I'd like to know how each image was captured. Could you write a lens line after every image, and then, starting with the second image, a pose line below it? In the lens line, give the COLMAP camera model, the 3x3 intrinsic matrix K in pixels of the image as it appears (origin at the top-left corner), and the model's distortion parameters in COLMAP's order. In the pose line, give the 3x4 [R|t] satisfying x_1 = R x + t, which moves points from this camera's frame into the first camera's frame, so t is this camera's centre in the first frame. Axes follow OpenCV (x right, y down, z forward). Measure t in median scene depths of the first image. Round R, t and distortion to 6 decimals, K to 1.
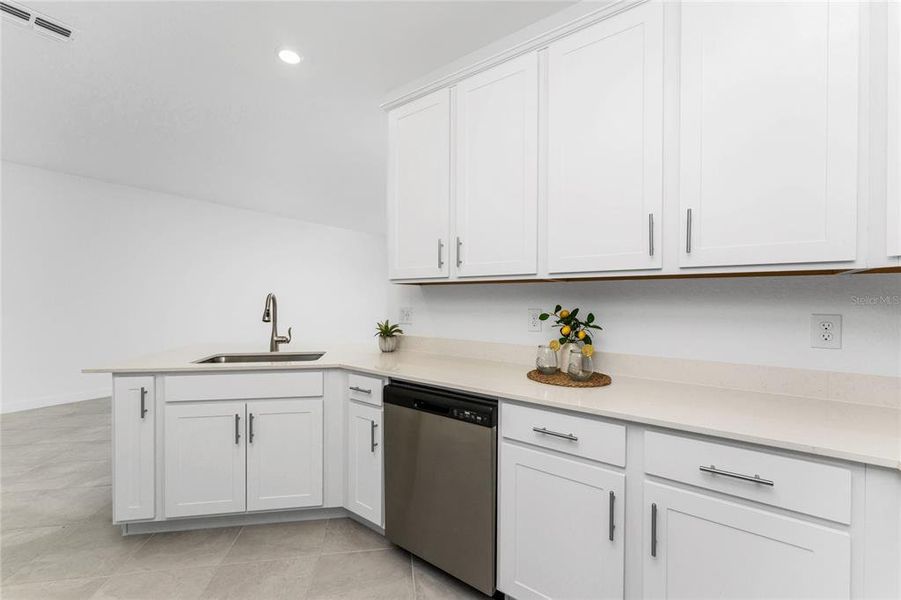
lens RADIAL K [[372.7, 0, 448.1], [0, 372.7, 301.7], [0, 0, 1]] dist [0.011876, -0.000016]
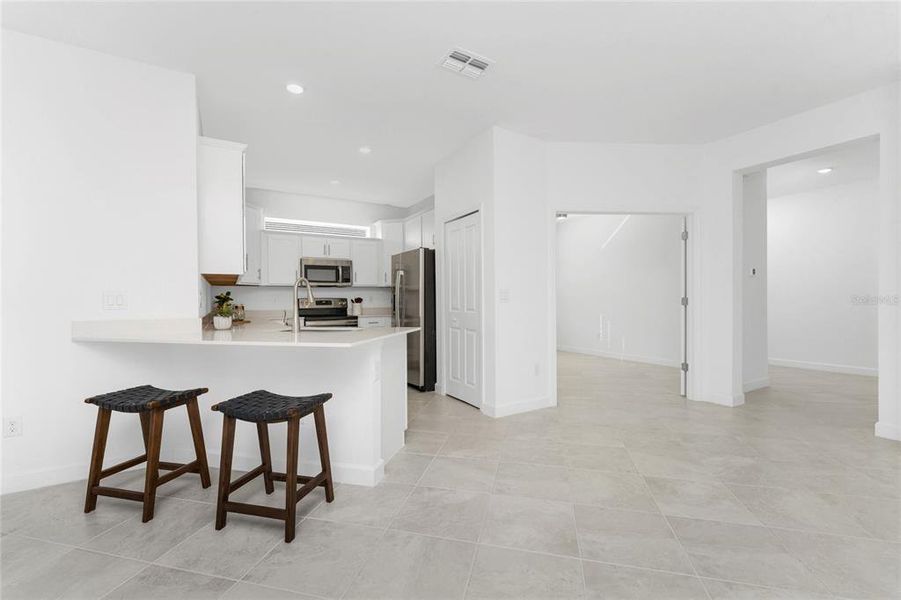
lens RADIAL K [[372.7, 0, 448.1], [0, 372.7, 301.7], [0, 0, 1]] dist [0.011876, -0.000016]
pose [[-0.918098, 0.000697, 0.396354, -1.667605], [0.006213, 0.999901, 0.012632, 0.044779], [-0.396306, 0.014060, -0.918011, 2.324525]]
